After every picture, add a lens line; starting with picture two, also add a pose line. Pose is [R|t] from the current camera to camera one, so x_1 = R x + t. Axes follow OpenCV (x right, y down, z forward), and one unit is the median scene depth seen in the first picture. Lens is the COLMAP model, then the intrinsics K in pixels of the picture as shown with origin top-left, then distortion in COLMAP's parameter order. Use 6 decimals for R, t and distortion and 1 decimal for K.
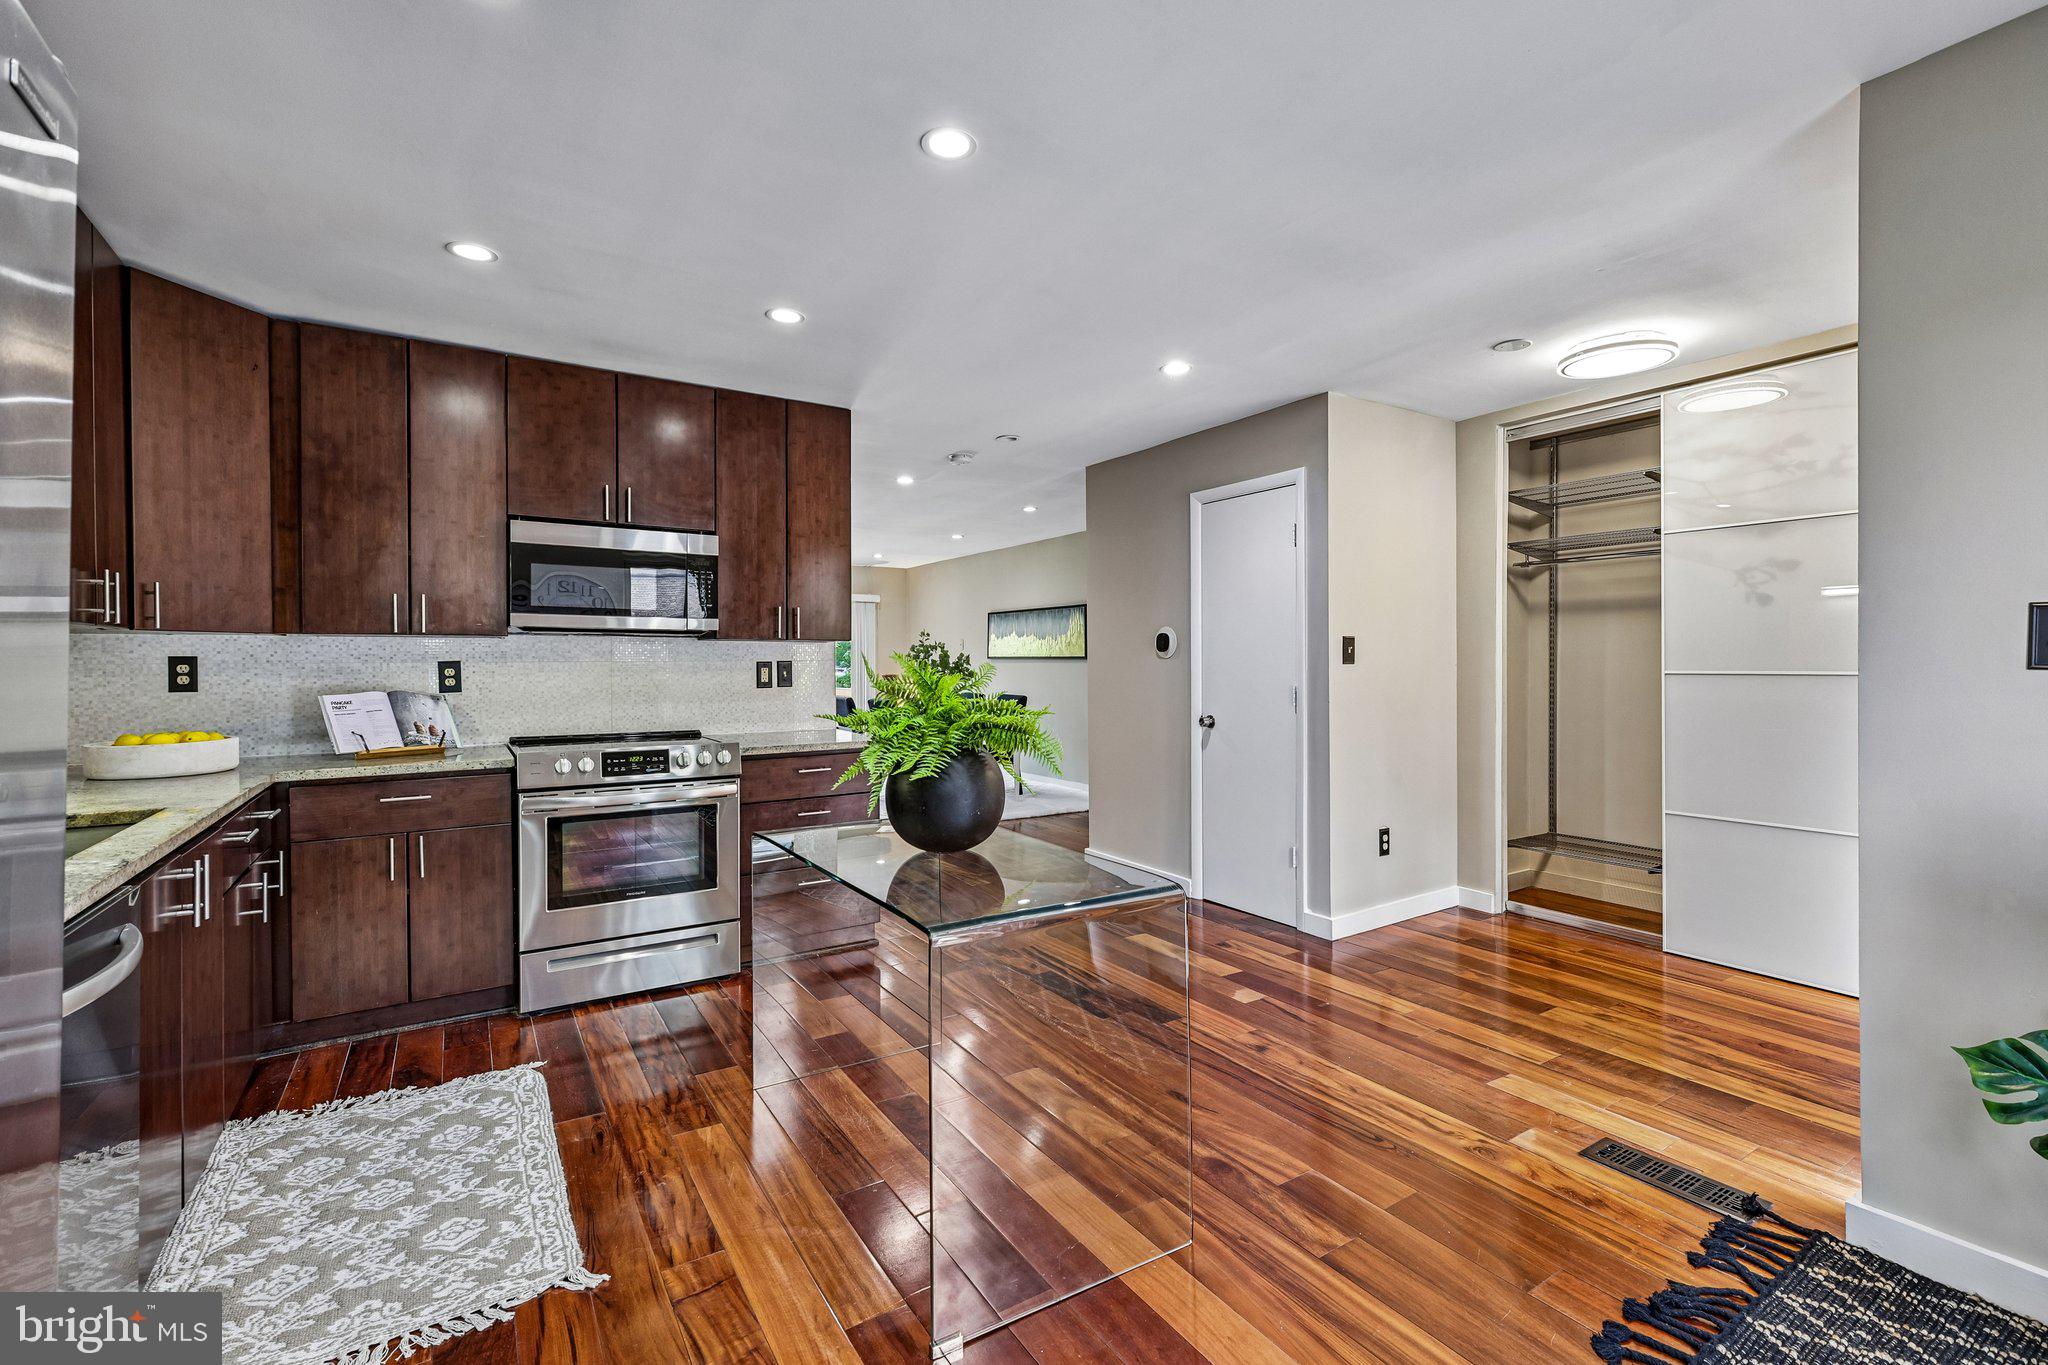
lens RADIAL K [[894.7, 0, 1018.3], [0, 894.7, 669.0], [0, 0, 1]] dist [0.003384, -0.000251]
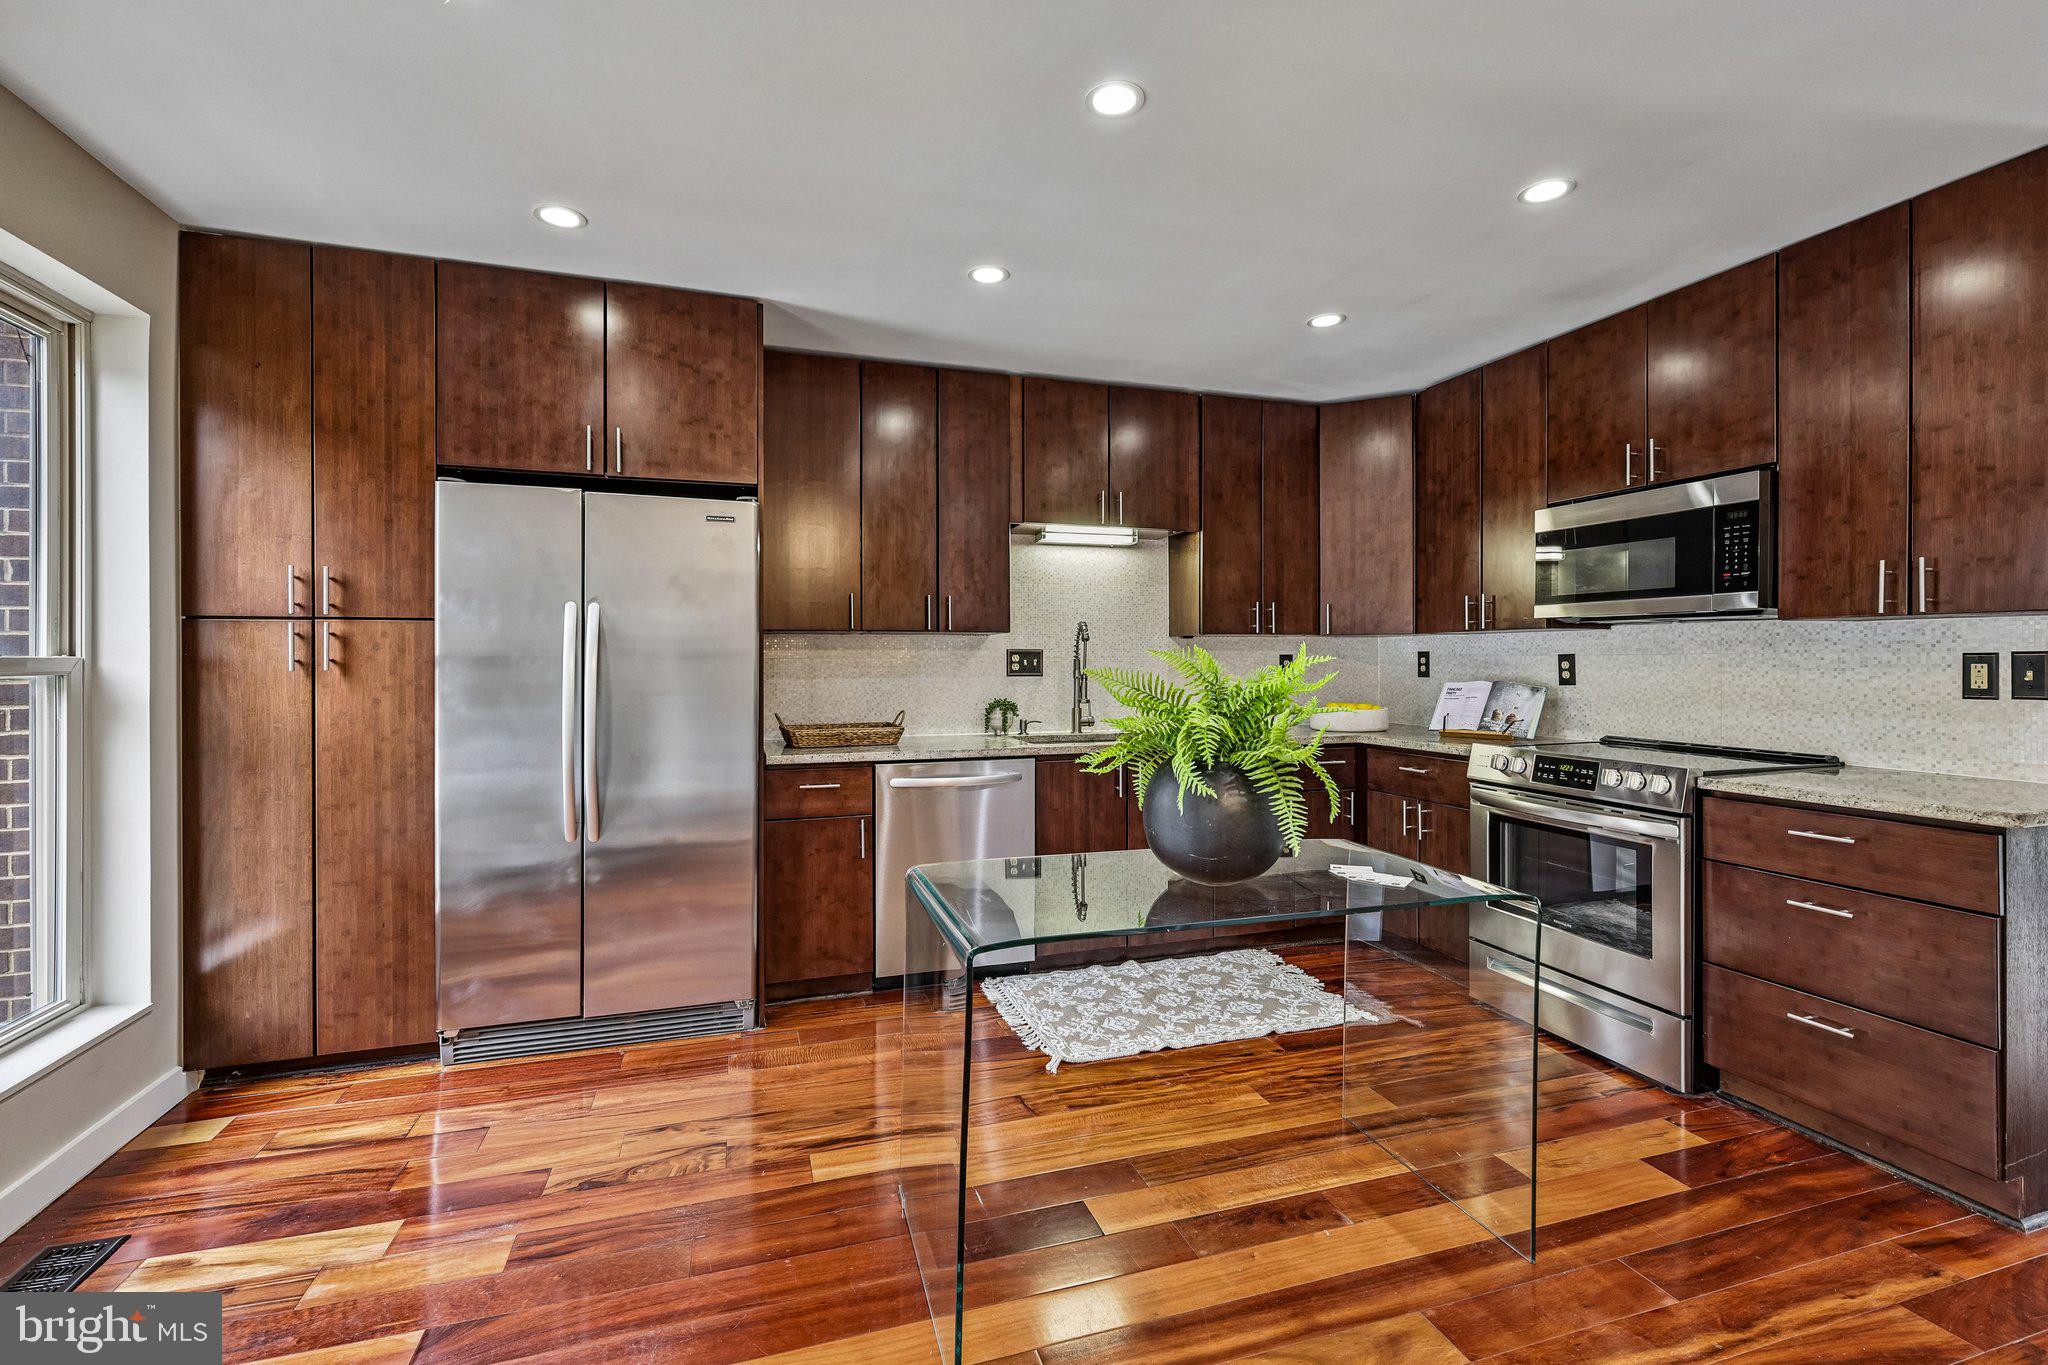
lens RADIAL K [[894.7, 0, 1030.5], [0, 894.7, 663.0], [0, 0, 1]] dist [0.003384, -0.000251]
pose [[-0.243305, 0.007473, -0.969921, 0.544618], [-0.004010, 0.999954, 0.008710, -0.005573], [0.969941, 0.006008, -0.243264, 0.729319]]
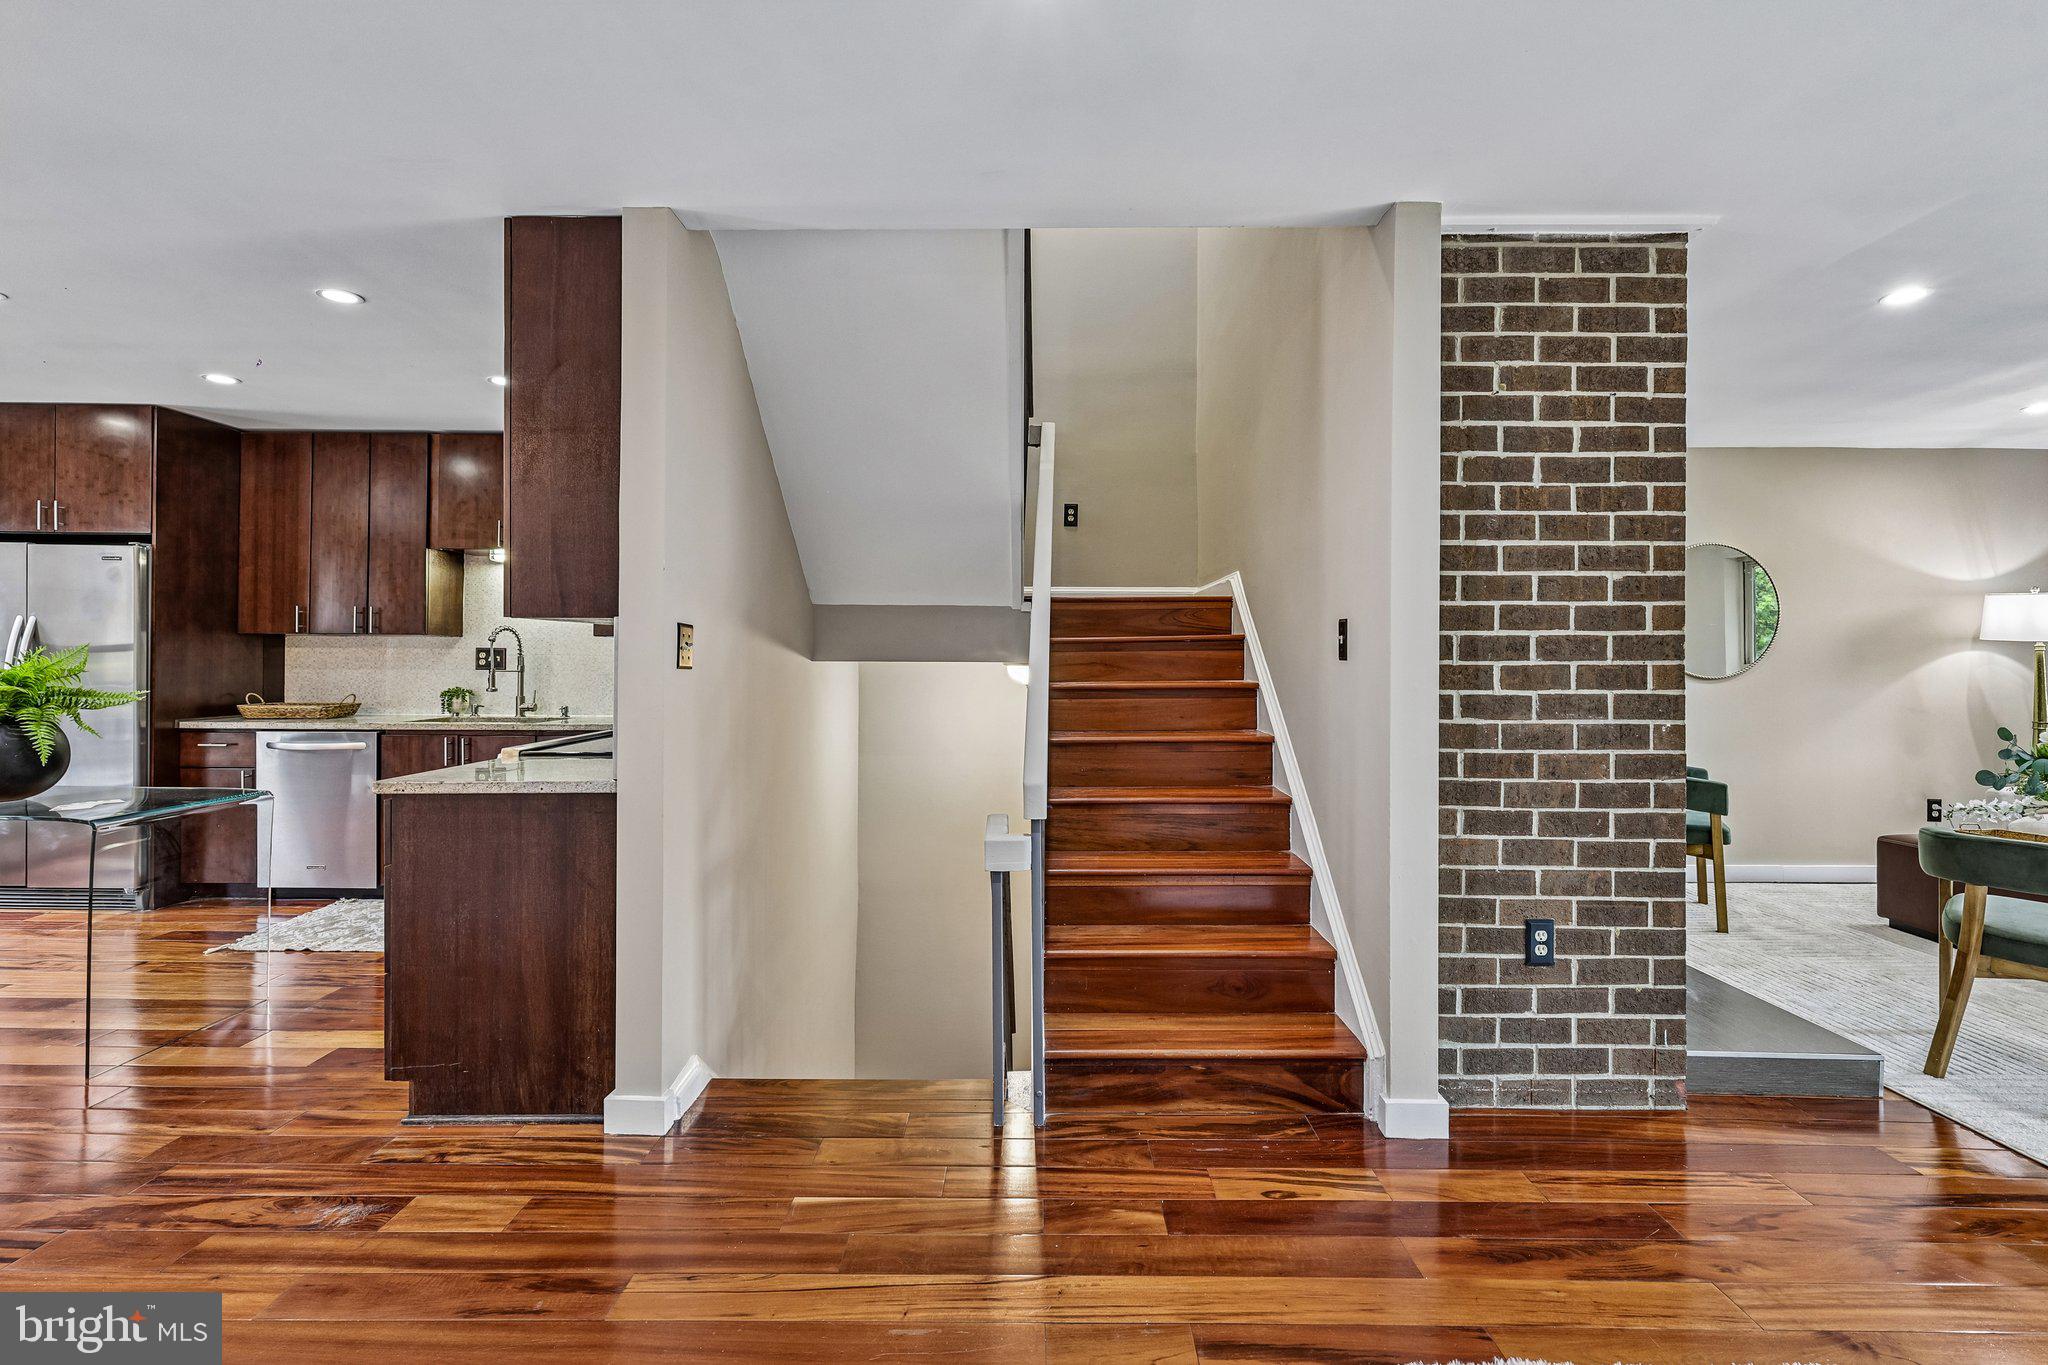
lens RADIAL K [[894.7, 0, 1029.4], [0, 894.7, 655.0], [0, 0, 1]] dist [0.003384, -0.000251]
pose [[-0.530601, -0.003566, -0.847614, 0.158600], [-0.010937, 0.999937, 0.002639, -0.016410], [0.847551, 0.010670, -0.530606, 2.045222]]
